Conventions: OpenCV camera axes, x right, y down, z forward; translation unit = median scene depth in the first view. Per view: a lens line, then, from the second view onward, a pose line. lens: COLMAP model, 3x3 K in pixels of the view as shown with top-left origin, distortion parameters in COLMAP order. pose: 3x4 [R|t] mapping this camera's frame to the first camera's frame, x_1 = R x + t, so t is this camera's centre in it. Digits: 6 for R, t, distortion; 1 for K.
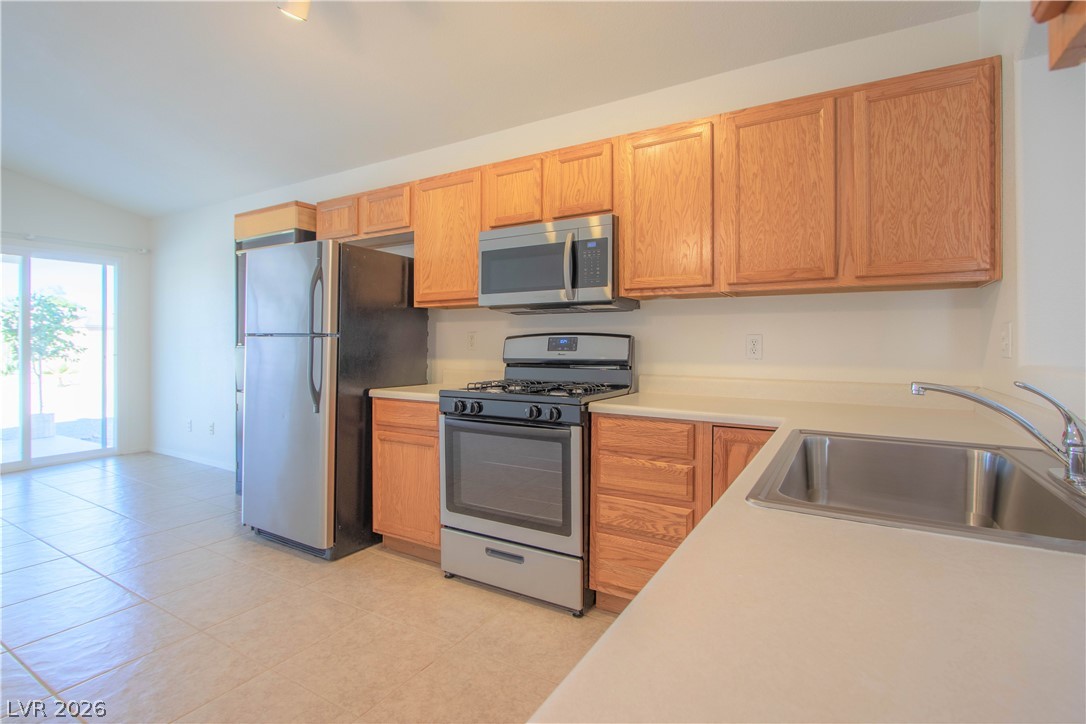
lens RADIAL K [[528.0, 0, 540.6], [0, 528.0, 341.8], [0, 0, 1]] dist [-0.021426, 0.002032]
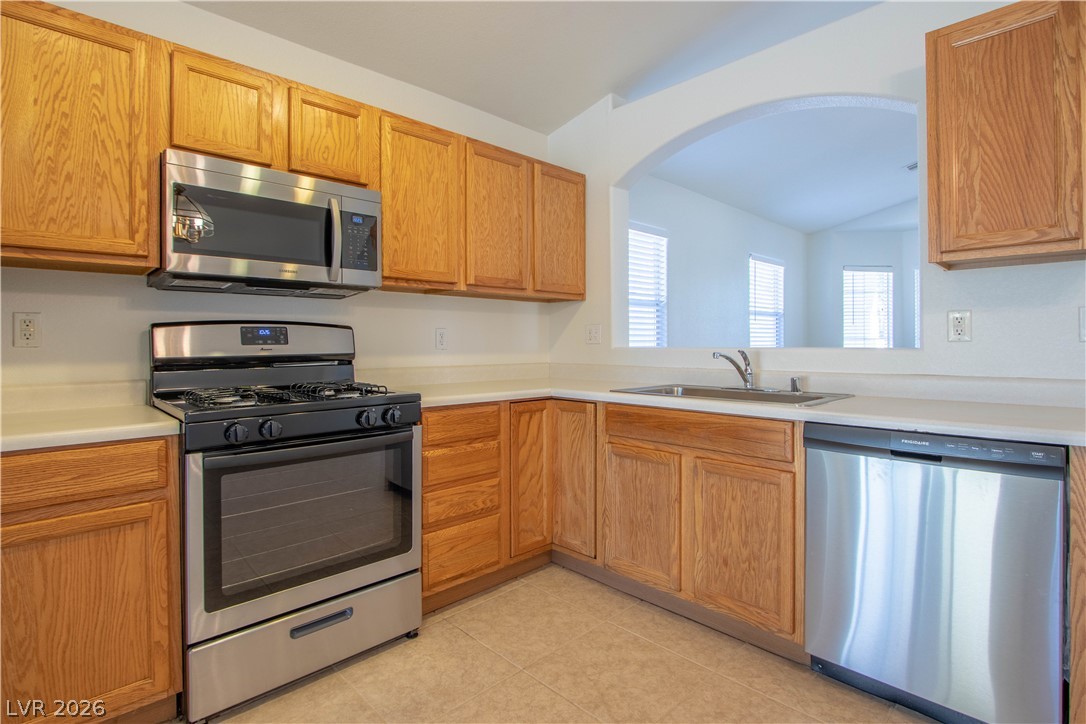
lens RADIAL K [[528.0, 0, 521.2], [0, 528.0, 343.2], [0, 0, 1]] dist [-0.021426, 0.002032]
pose [[0.276475, -0.002747, 0.961017, -0.679749], [0.000920, 0.999996, 0.002593, 0.015858], [-0.961021, 0.000168, 0.276477, 0.525158]]
